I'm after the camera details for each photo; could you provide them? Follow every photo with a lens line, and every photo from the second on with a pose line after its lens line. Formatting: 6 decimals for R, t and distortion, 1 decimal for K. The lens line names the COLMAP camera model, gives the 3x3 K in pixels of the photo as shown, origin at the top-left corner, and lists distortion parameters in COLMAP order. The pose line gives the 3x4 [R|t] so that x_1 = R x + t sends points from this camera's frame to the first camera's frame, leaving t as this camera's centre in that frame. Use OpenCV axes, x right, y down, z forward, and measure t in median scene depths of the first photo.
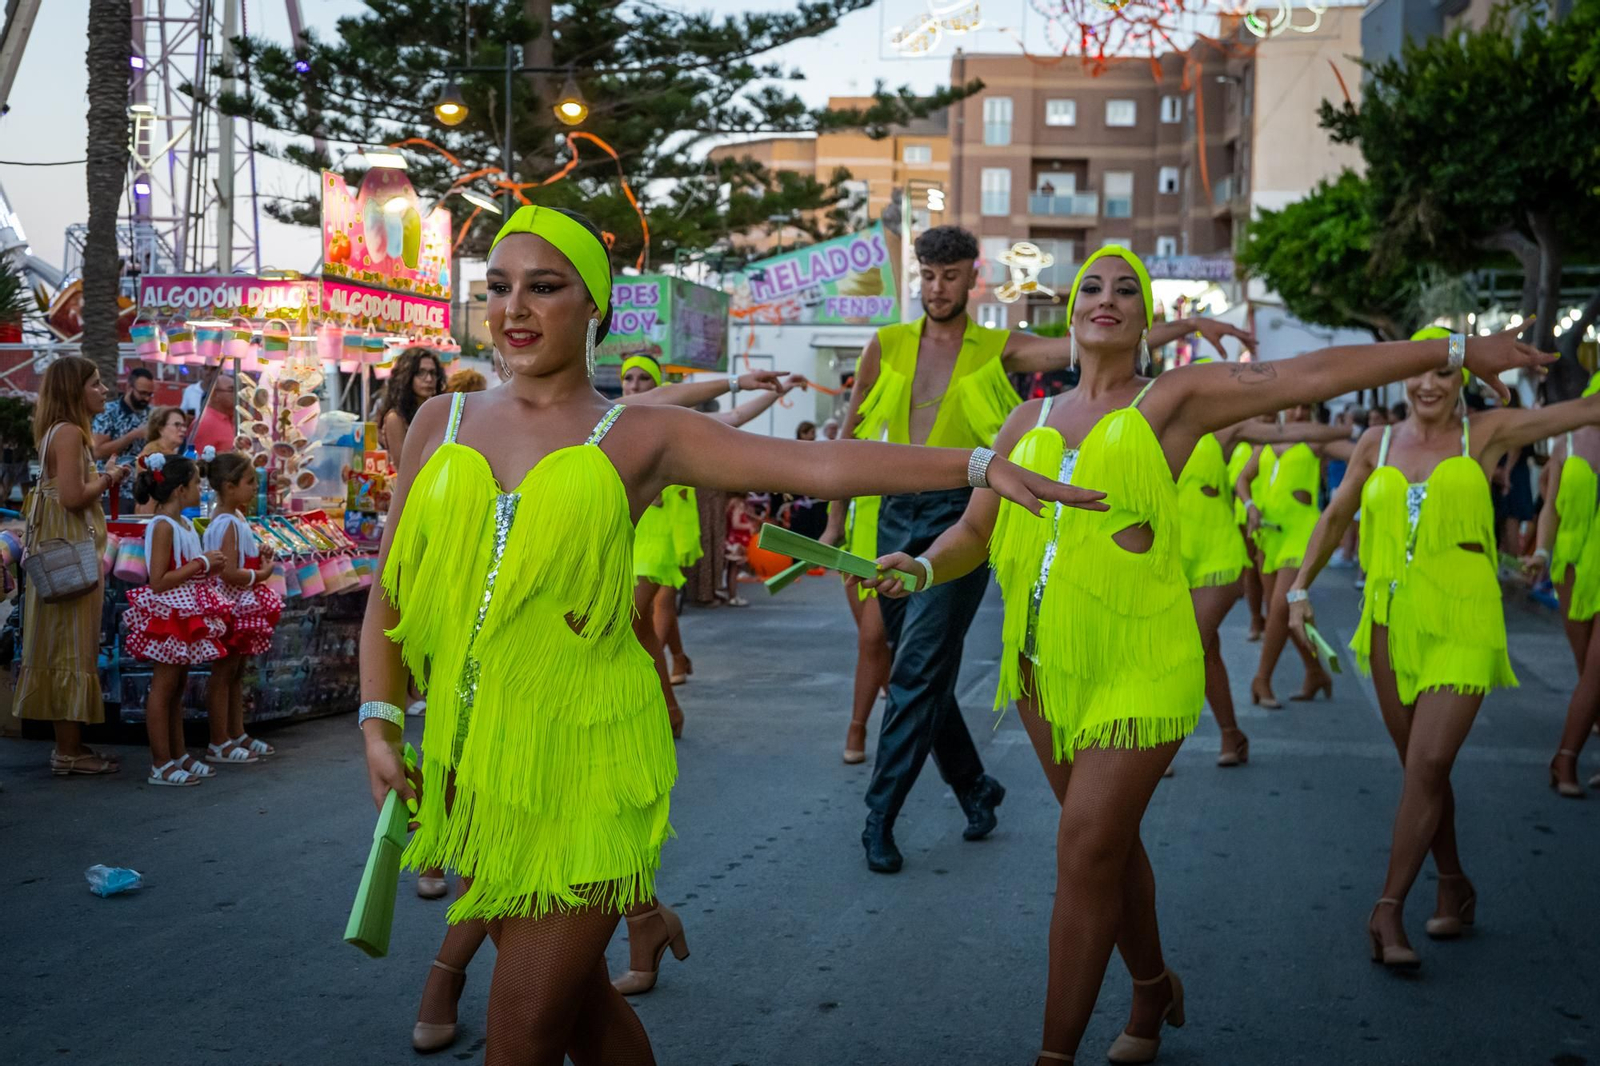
lens RADIAL K [[2088.1, 0, 800.1], [0, 2088.1, 535.7], [0, 0, 1]] dist [0.022852, 0.000000]
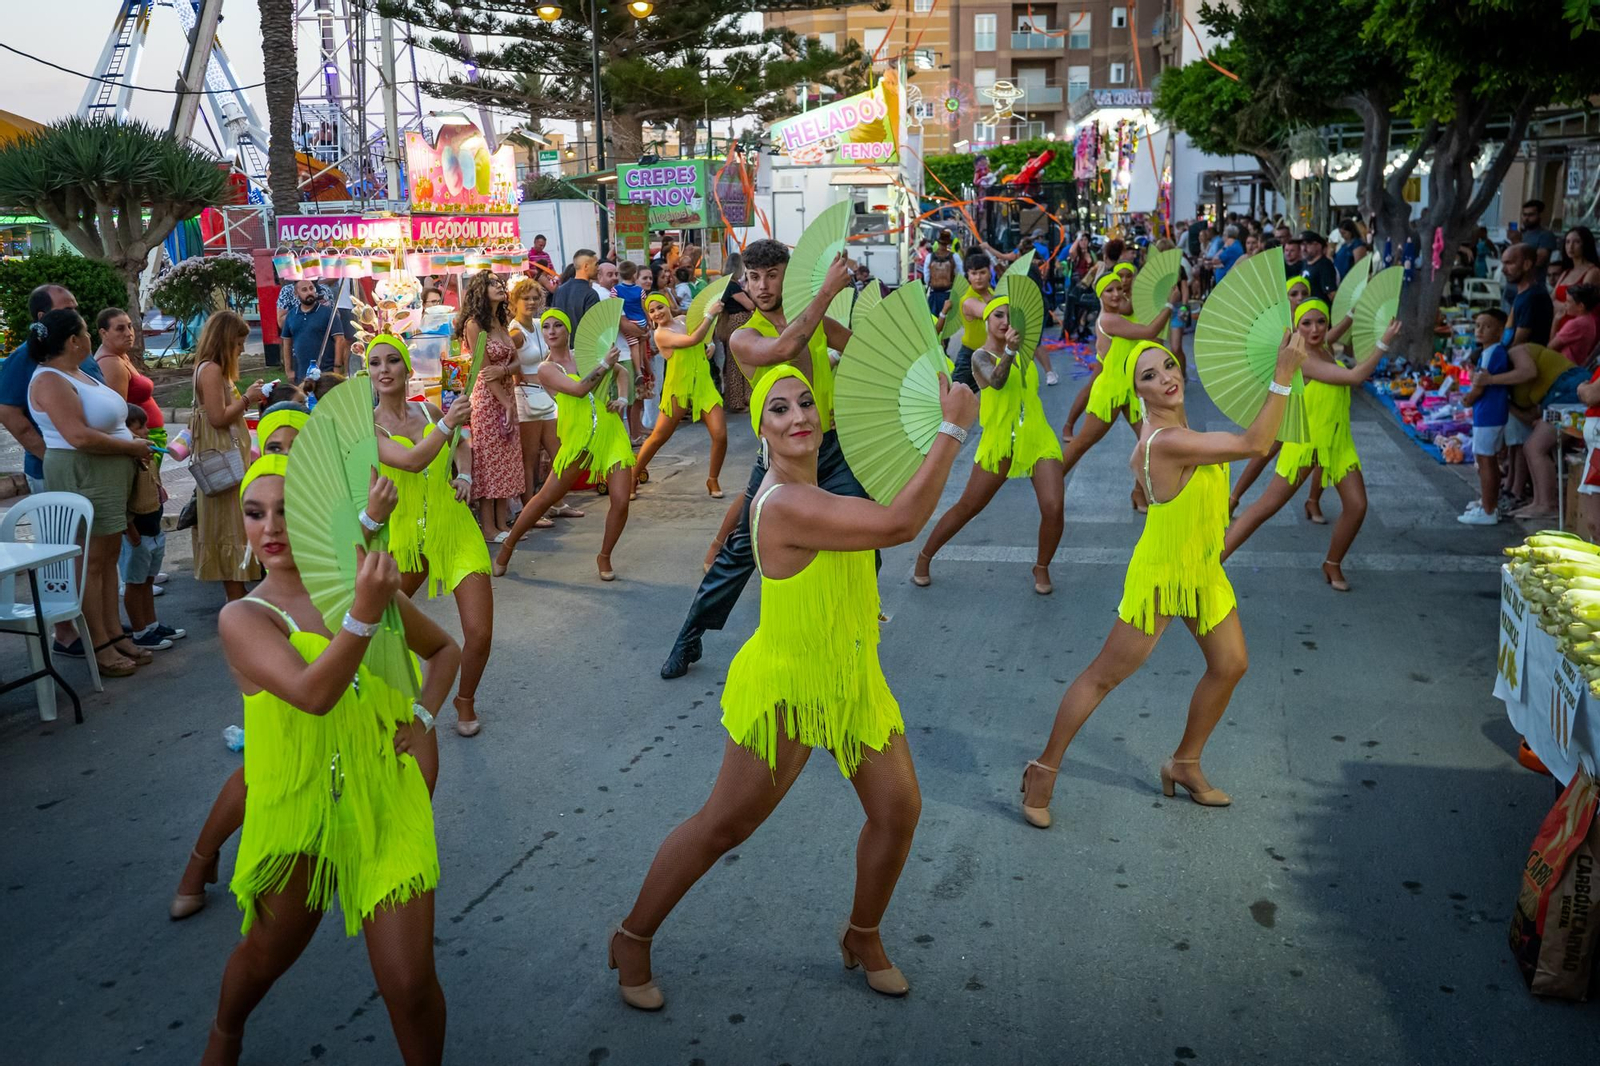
lens RADIAL K [[1527.5, 0, 802.4], [0, 1527.5, 532.0], [0, 0, 1]] dist [0.003317, 0.000000]
pose [[0.998602, -0.029036, -0.044173, 0.022127], [0.035892, 0.985918, 0.163330, -0.029814], [0.038809, -0.164687, 0.985582, 0.009899]]
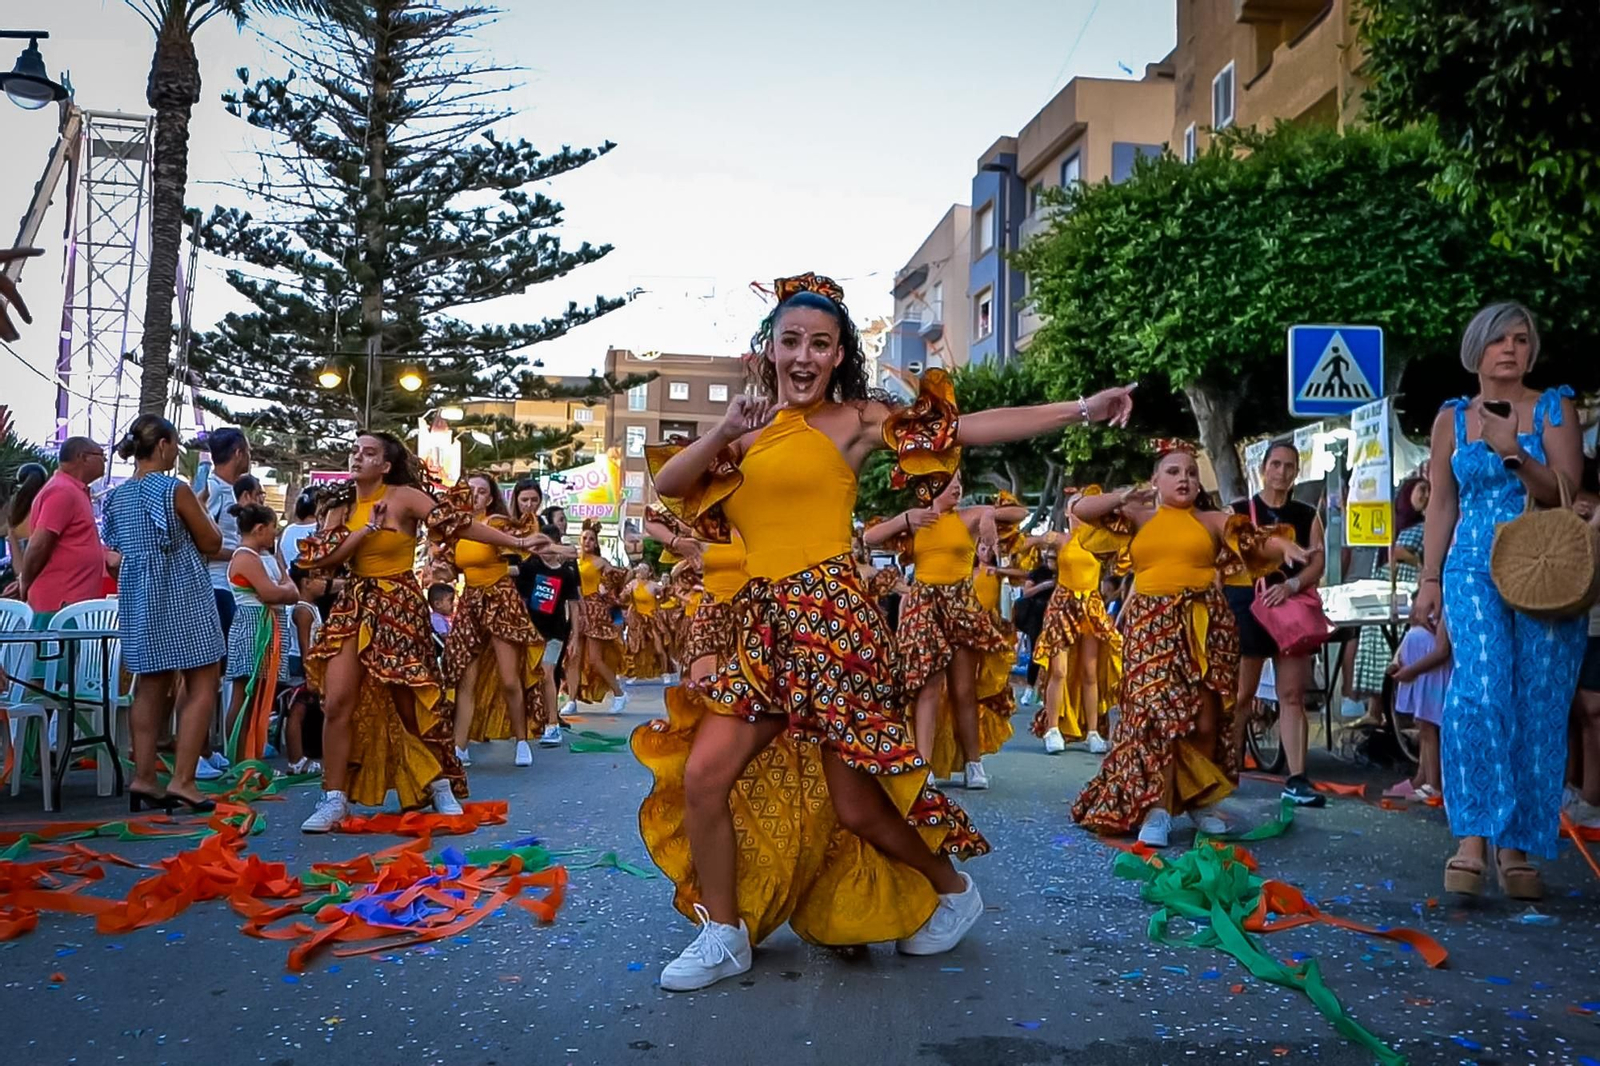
lens RADIAL K [[1577.7, 0, 798.9], [0, 1577.7, 532.0], [0, 0, 1]] dist [-0.020003, 0.000000]
pose [[0.972310, 0.017276, 0.233054, -0.091298], [0.007659, 0.994372, -0.105667, 0.031710], [-0.233568, 0.104527, 0.966706, -0.176918]]
